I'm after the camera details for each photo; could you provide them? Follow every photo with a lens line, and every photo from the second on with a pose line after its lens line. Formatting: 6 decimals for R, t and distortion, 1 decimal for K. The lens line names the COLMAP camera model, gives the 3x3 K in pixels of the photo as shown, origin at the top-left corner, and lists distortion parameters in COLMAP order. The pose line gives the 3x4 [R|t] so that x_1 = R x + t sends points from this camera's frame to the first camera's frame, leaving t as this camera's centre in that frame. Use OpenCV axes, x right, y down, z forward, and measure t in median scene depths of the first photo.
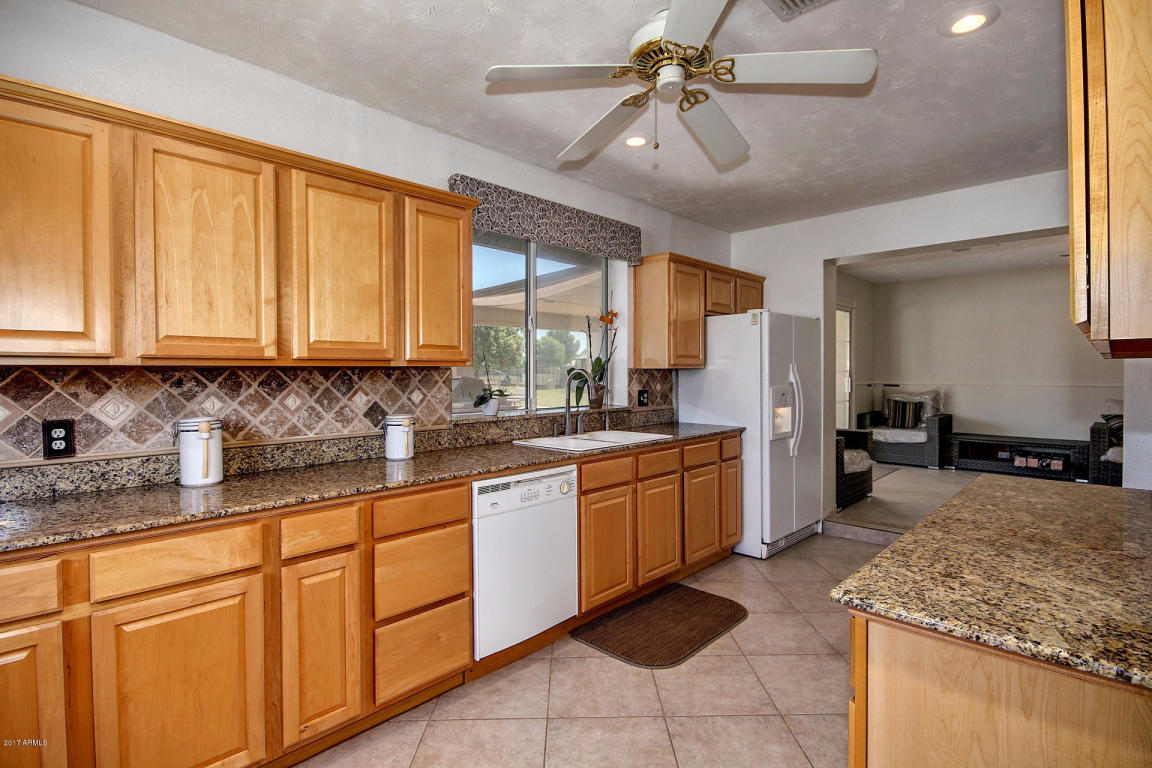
lens RADIAL K [[552.8, 0, 593.9], [0, 552.8, 377.3], [0, 0, 1]] dist [0.007498, -0.009410]
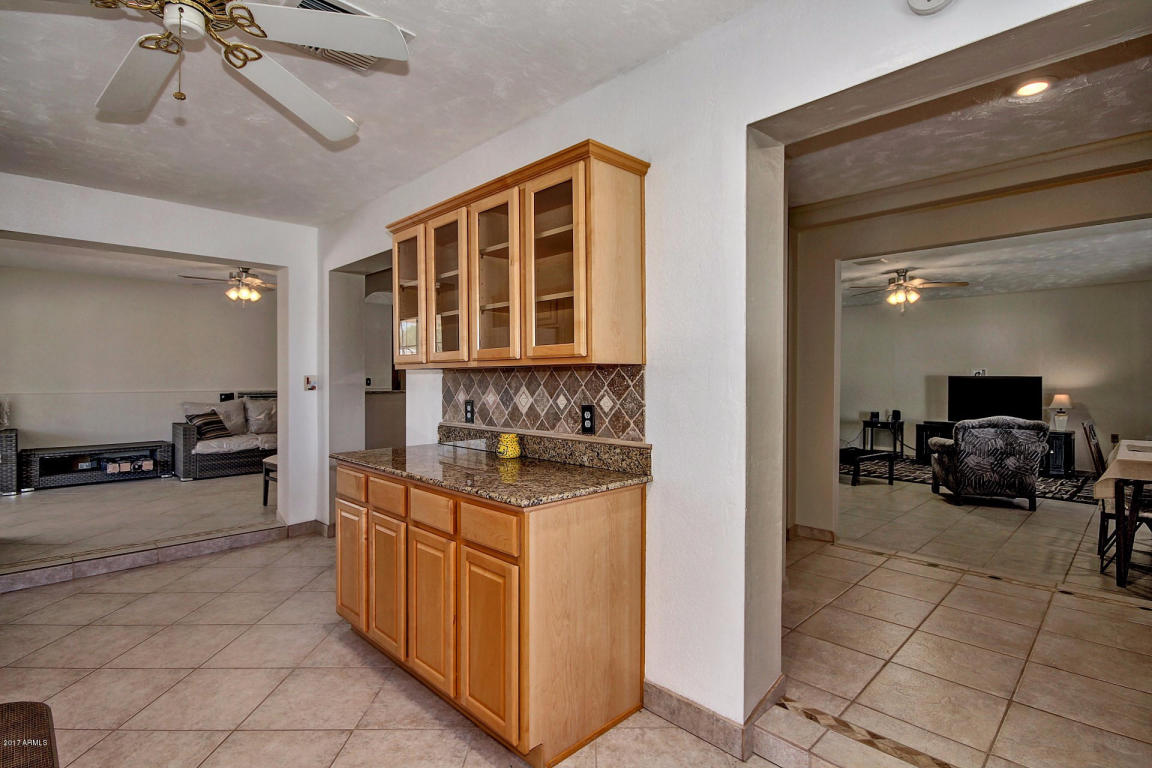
lens RADIAL K [[552.8, 0, 579.1], [0, 552.8, 379.6], [0, 0, 1]] dist [0.007498, -0.009410]
pose [[0.031259, -0.000553, 0.999511, -0.478590], [0.010617, 0.999944, 0.000221, 0.001013], [-0.999455, 0.010605, 0.031264, 0.281382]]
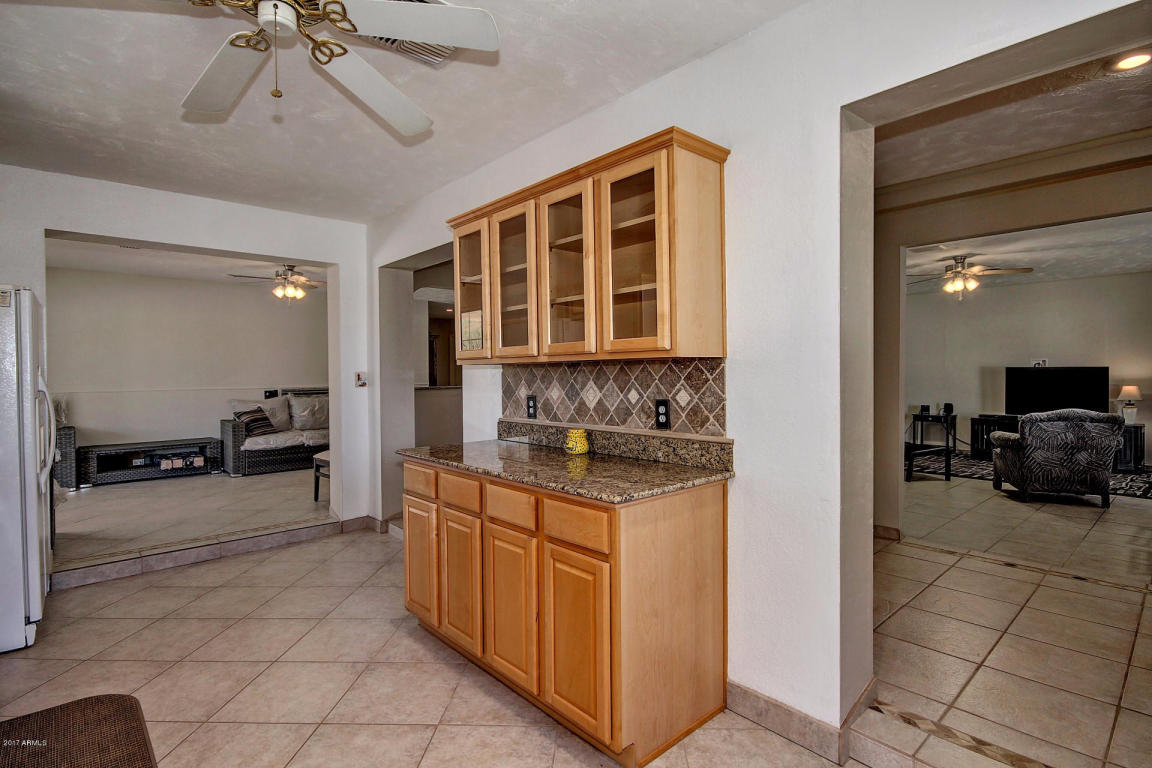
lens RADIAL K [[559.9, 0, 579.9], [0, 559.9, 379.6], [0, 0, 1]] dist [0.006245, -0.007198]
pose [[0.075245, -0.010158, 0.997113, -0.477733], [0.018776, 0.999785, 0.008768, 0.000590], [-0.996988, 0.018062, 0.075419, 0.357565]]
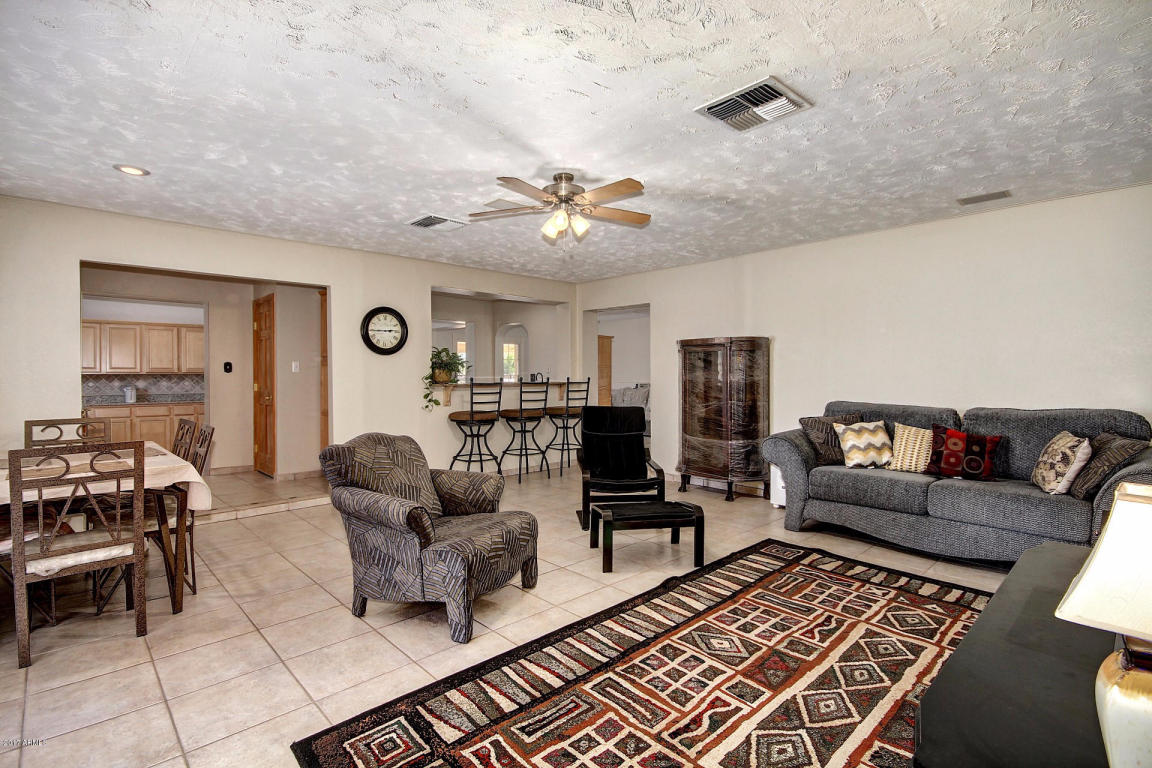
lens RADIAL K [[552.8, 0, 571.0], [0, 552.8, 381.4], [0, 0, 1]] dist [0.007498, -0.009410]
pose [[0.998650, -0.001337, -0.051936, 2.027474], [0.001305, 0.999999, -0.000656, 0.032278], [0.051937, 0.000587, 0.998650, -2.351127]]
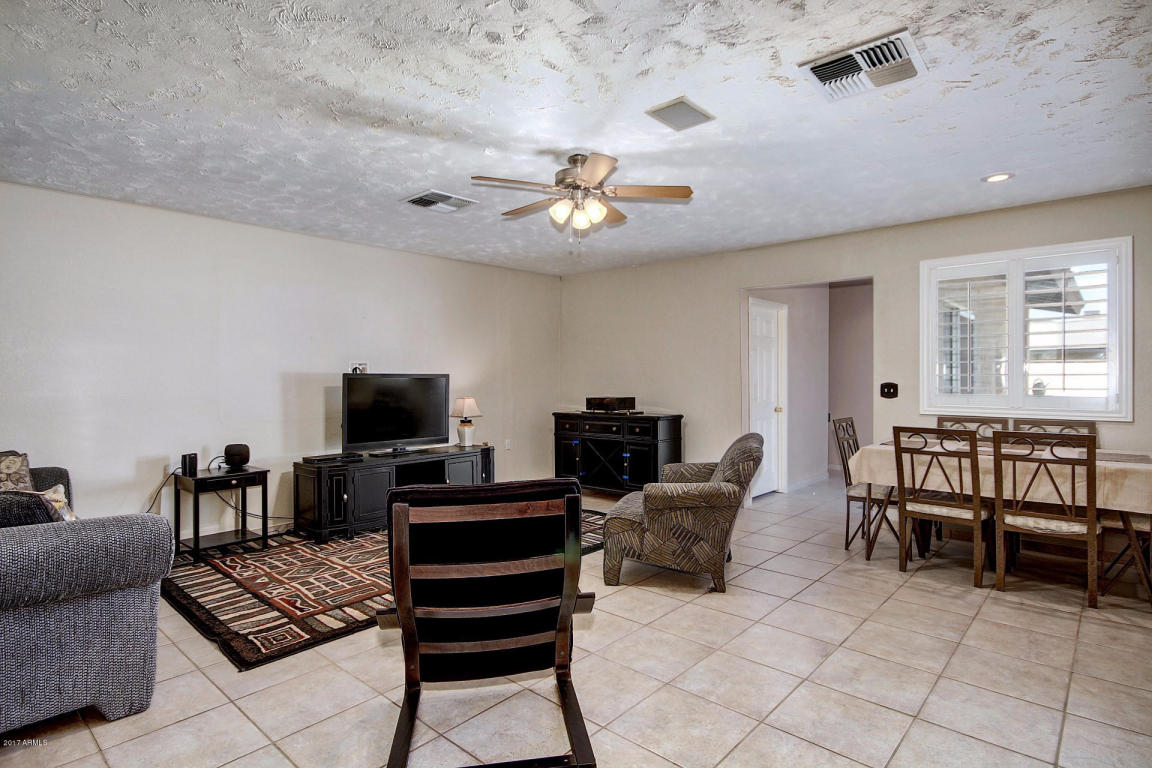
lens RADIAL K [[592.0, 0, 578.6], [0, 592.0, 380.6], [0, 0, 1]] dist [0.001321, -0.001586]
pose [[-0.999606, 0.007094, -0.027163, 1.979987], [0.006488, 0.999730, 0.022324, -0.013371], [0.027314, 0.022139, -0.999382, 0.230004]]
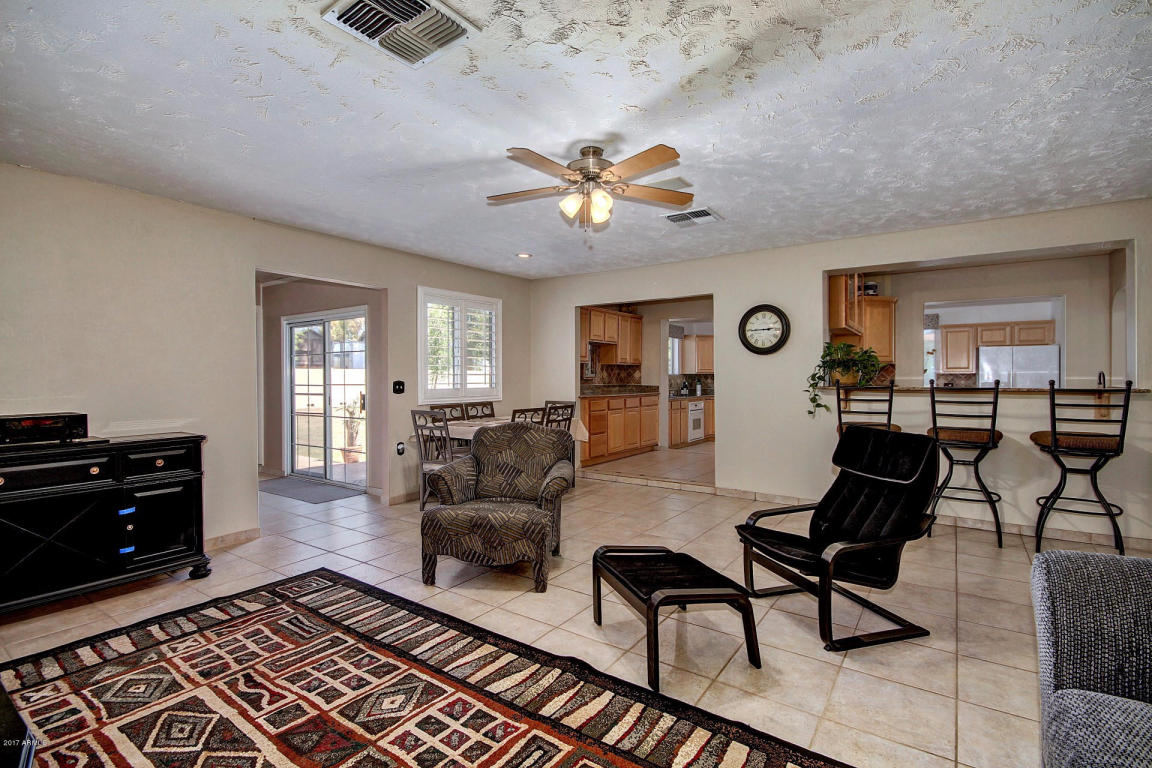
lens RADIAL K [[531.8, 0, 585.4], [0, 531.8, 376.3], [0, 0, 1]] dist [0.006731, -0.013136]
pose [[0.151218, 0.001865, -0.988499, 3.044517], [-0.011355, 0.999936, 0.000150, 0.015434], [0.988435, 0.011201, 0.151230, -1.211280]]
